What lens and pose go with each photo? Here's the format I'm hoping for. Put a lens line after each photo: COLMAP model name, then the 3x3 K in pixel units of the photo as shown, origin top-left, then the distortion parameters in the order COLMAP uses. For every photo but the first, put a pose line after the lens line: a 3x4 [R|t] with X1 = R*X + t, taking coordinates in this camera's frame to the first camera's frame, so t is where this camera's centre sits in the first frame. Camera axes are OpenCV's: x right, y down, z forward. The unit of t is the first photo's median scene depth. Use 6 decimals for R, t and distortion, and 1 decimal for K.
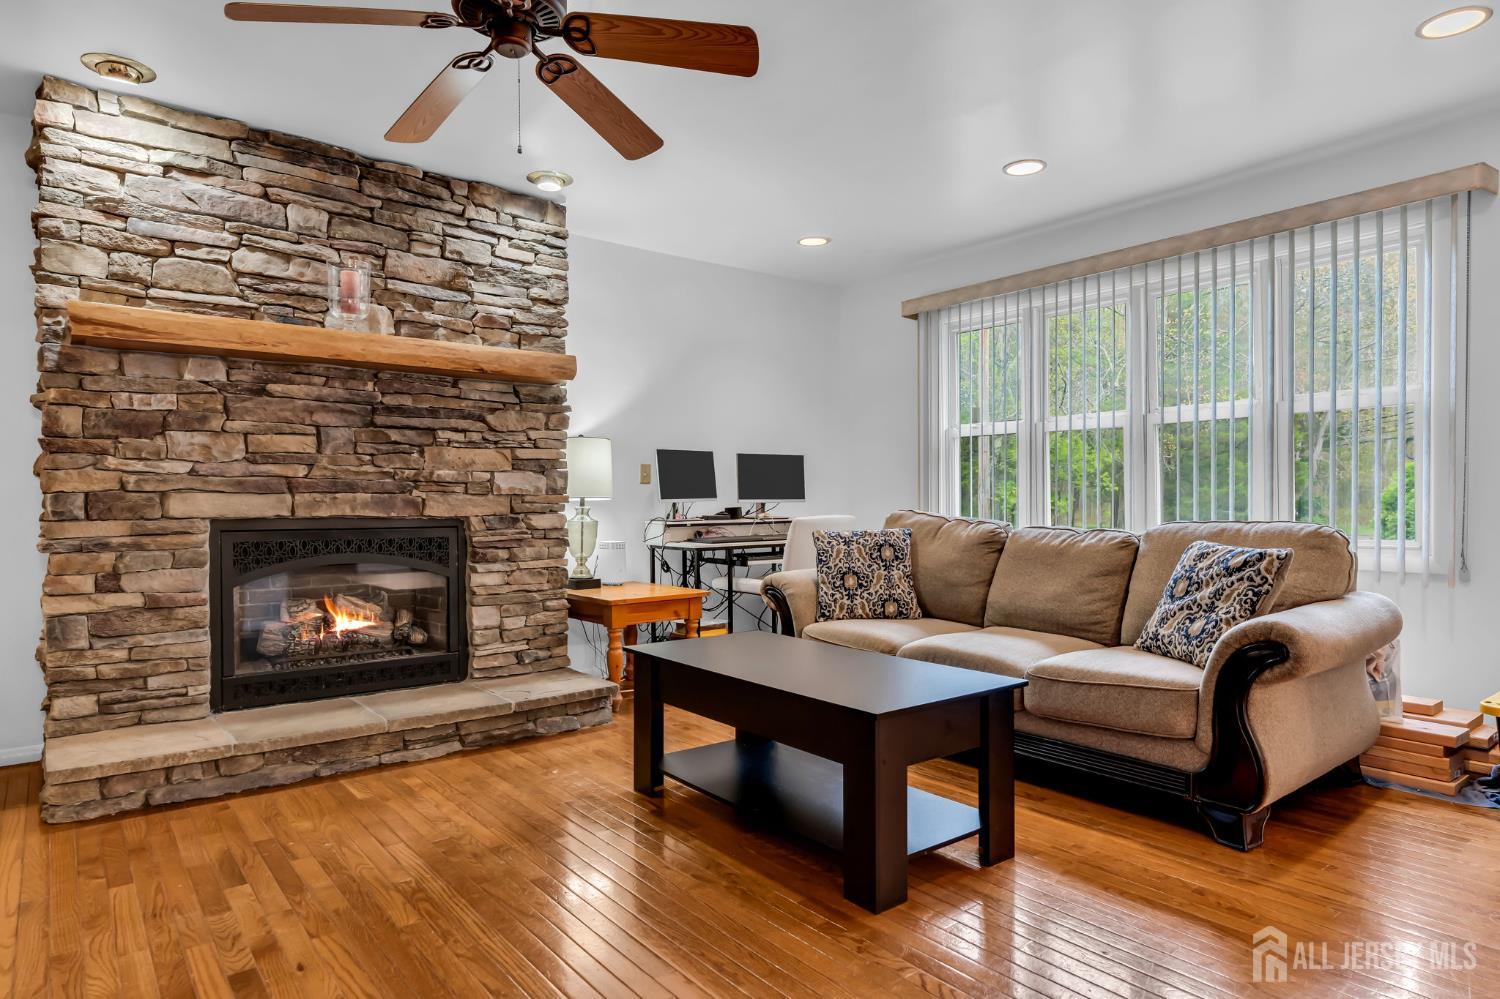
lens RADIAL K [[860.9, 0, 739.2], [0, 860.9, 514.1], [0, 0, 1]] dist [-0.002741, 0.001138]
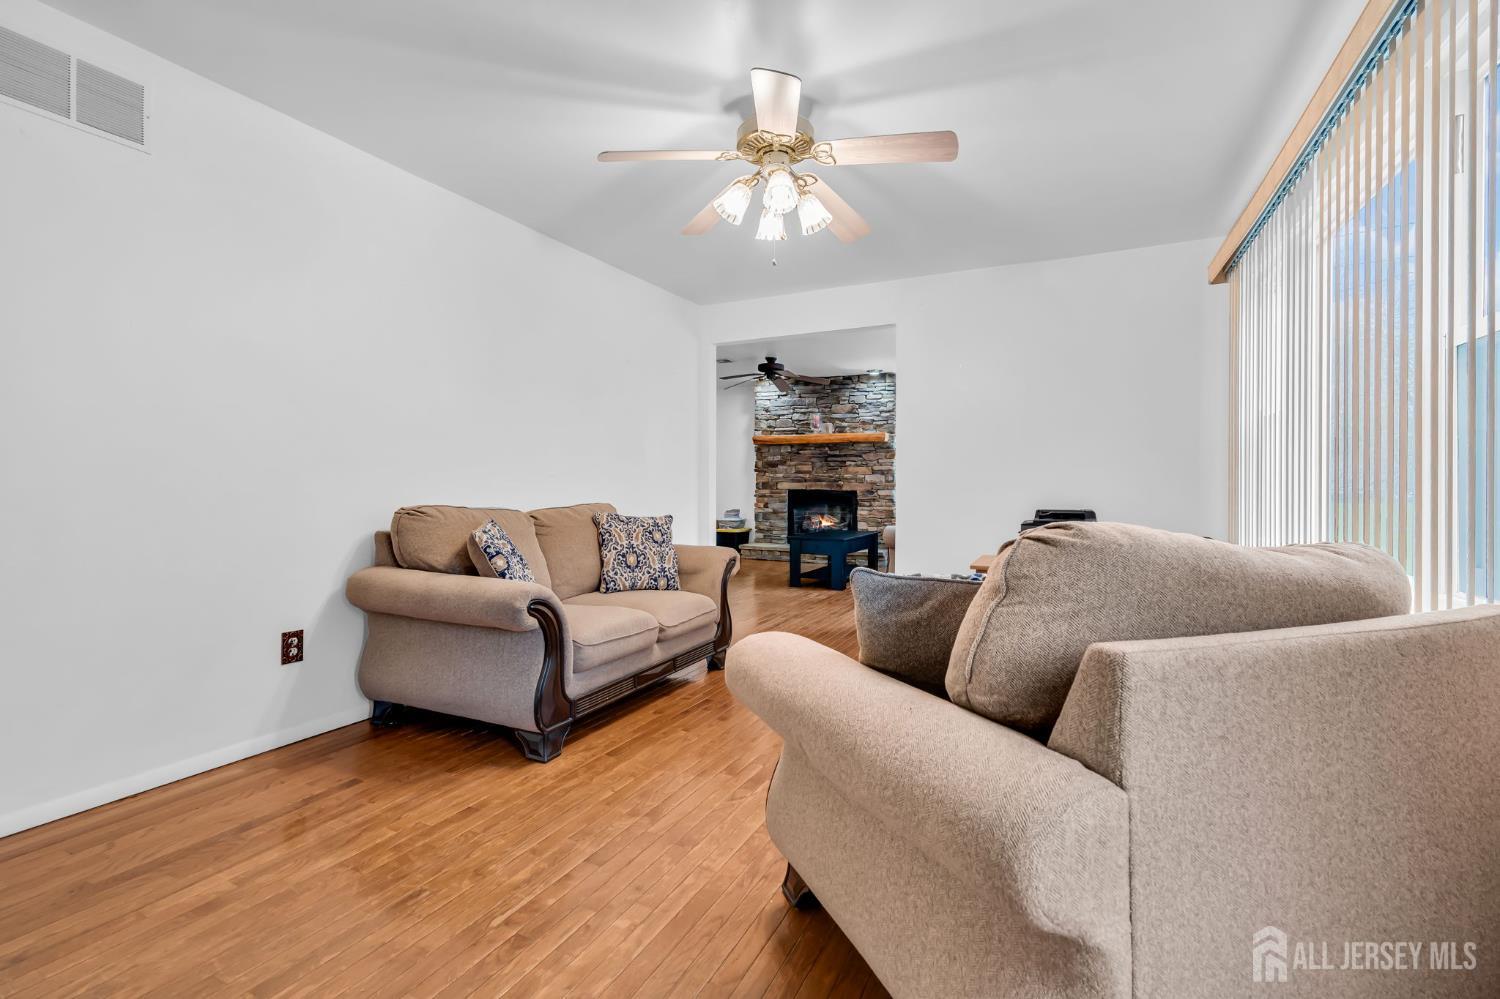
lens RADIAL K [[683.1, 0, 756.9], [0, 683.1, 489.2], [0, 0, 1]] dist [-0.010662, 0.003870]
pose [[0.439018, 0.013995, -0.898369, 1.721432], [-0.018919, 0.999801, 0.006330, -0.010351], [0.898279, 0.014217, 0.439196, -0.339306]]
